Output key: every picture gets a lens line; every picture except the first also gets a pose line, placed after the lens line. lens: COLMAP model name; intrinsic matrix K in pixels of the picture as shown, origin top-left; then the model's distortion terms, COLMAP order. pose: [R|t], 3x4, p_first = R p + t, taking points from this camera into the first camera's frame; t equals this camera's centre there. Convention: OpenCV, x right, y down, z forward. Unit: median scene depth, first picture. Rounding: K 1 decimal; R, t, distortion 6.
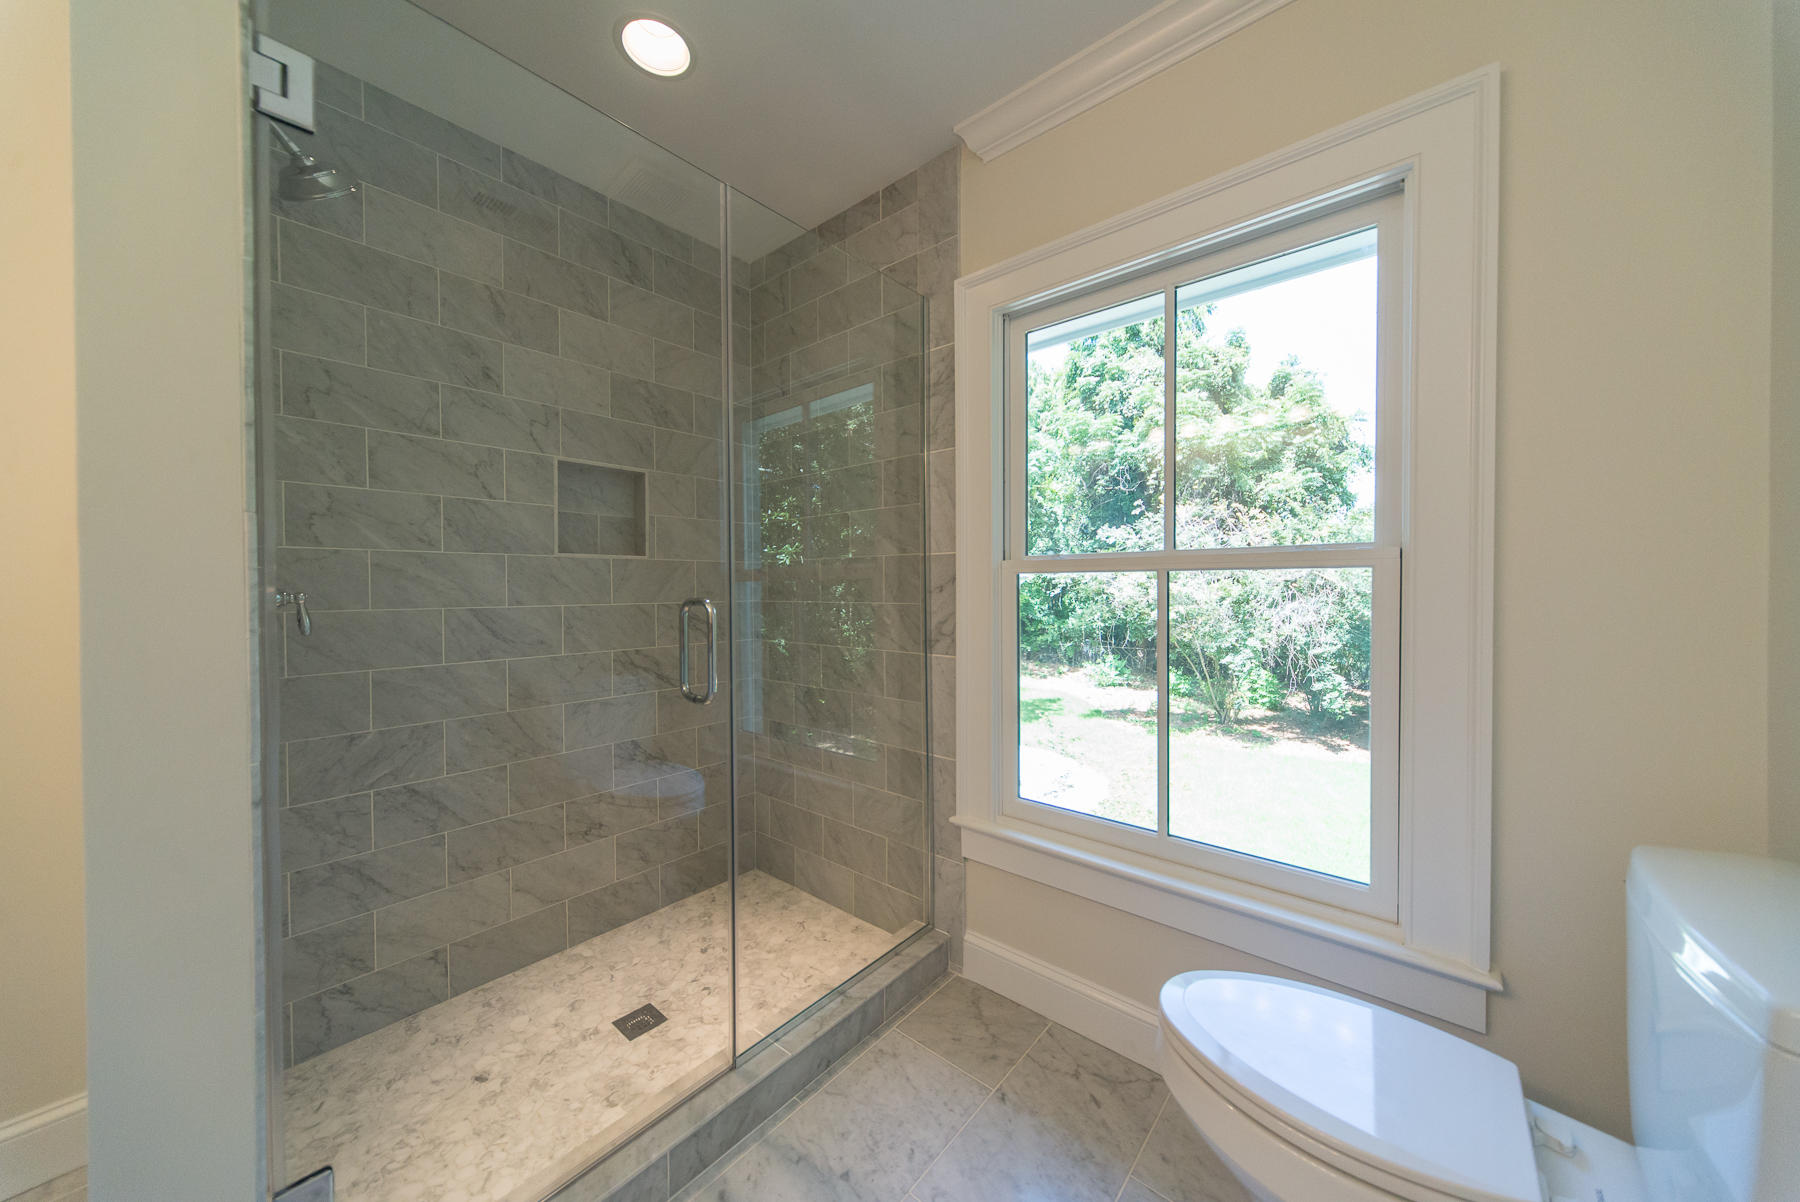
lens RADIAL K [[613.3, 0, 897.8], [0, 613.3, 595.5], [0, 0, 1]] dist [0.004073, 0.000217]
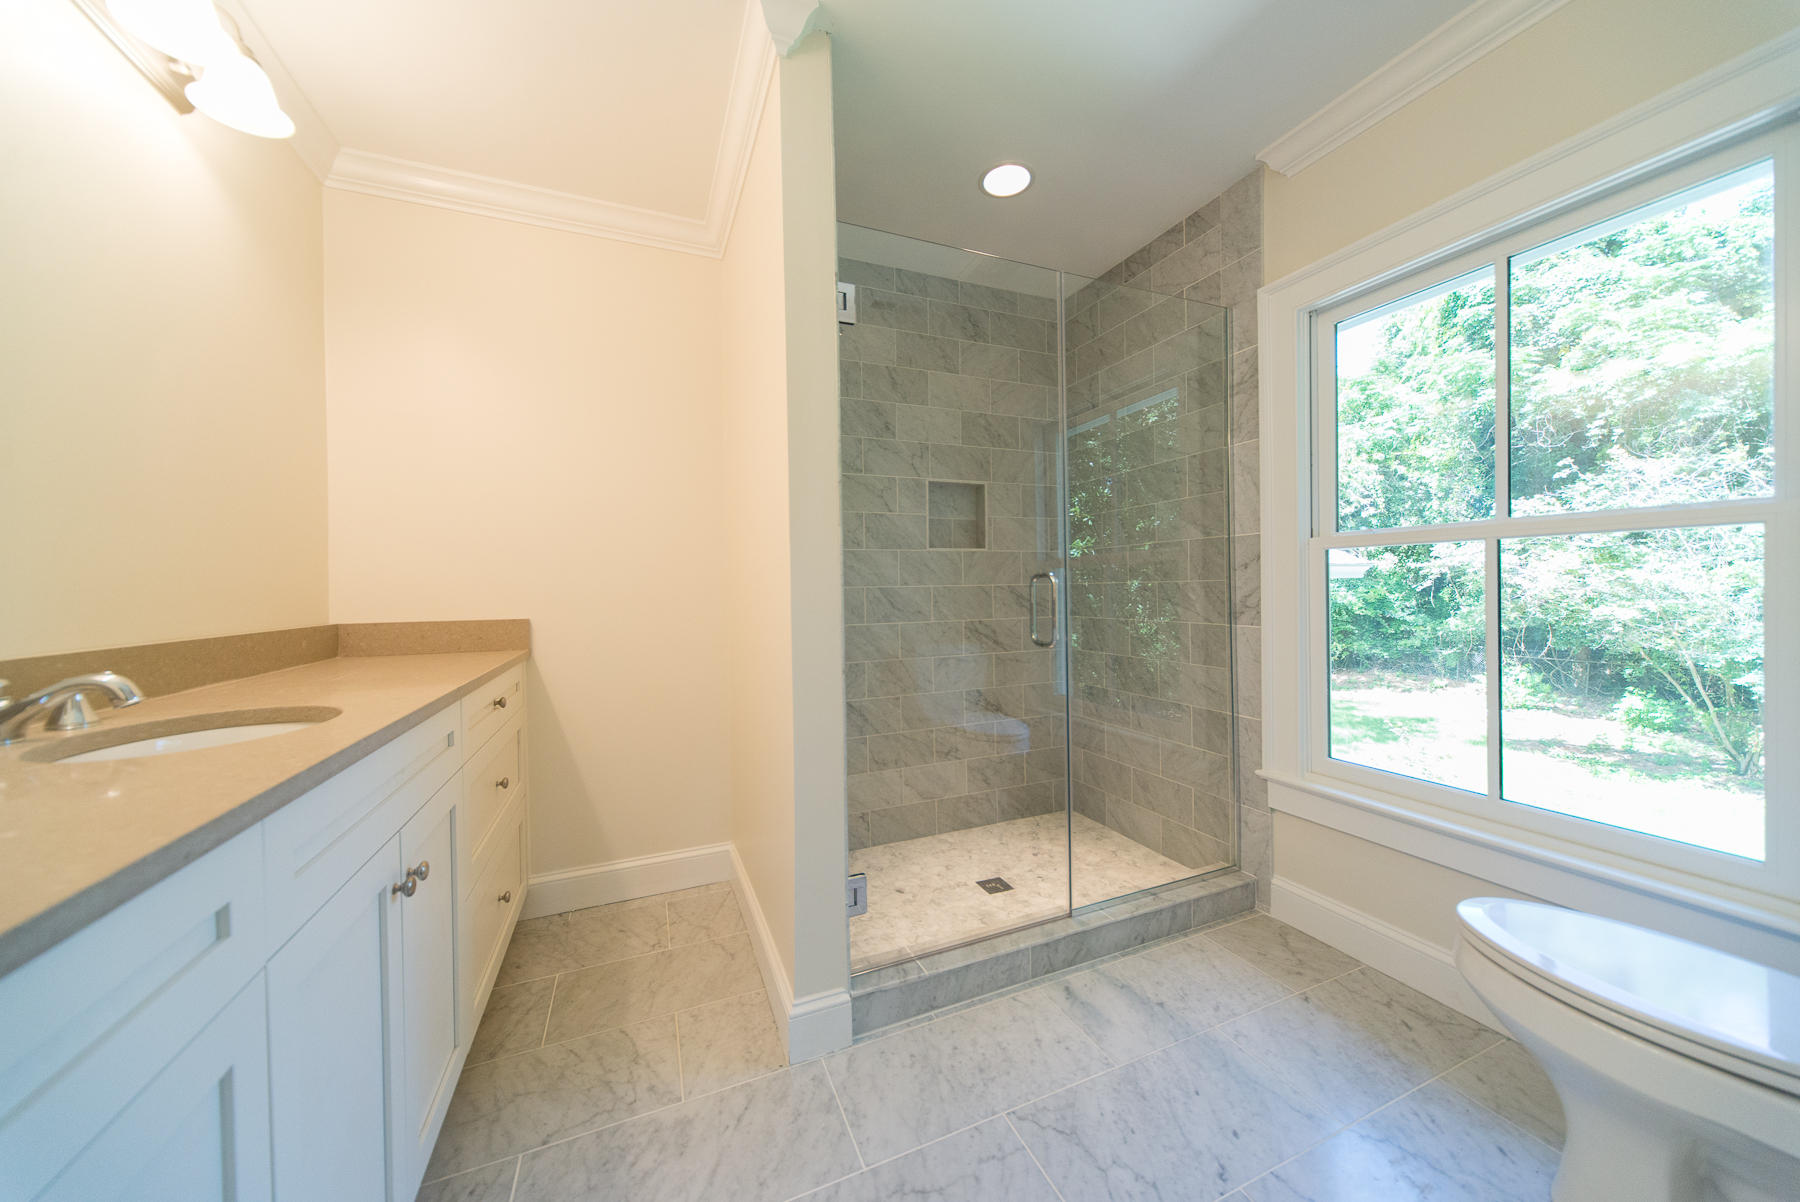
lens RADIAL K [[613.3, 0, 899.1], [0, 613.3, 594.2], [0, 0, 1]] dist [0.004073, 0.000217]
pose [[0.895517, -0.005243, -0.444997, 0.002814], [0.006259, 0.999980, 0.000815, 0.034043], [0.444984, -0.003515, 0.895532, -0.275914]]
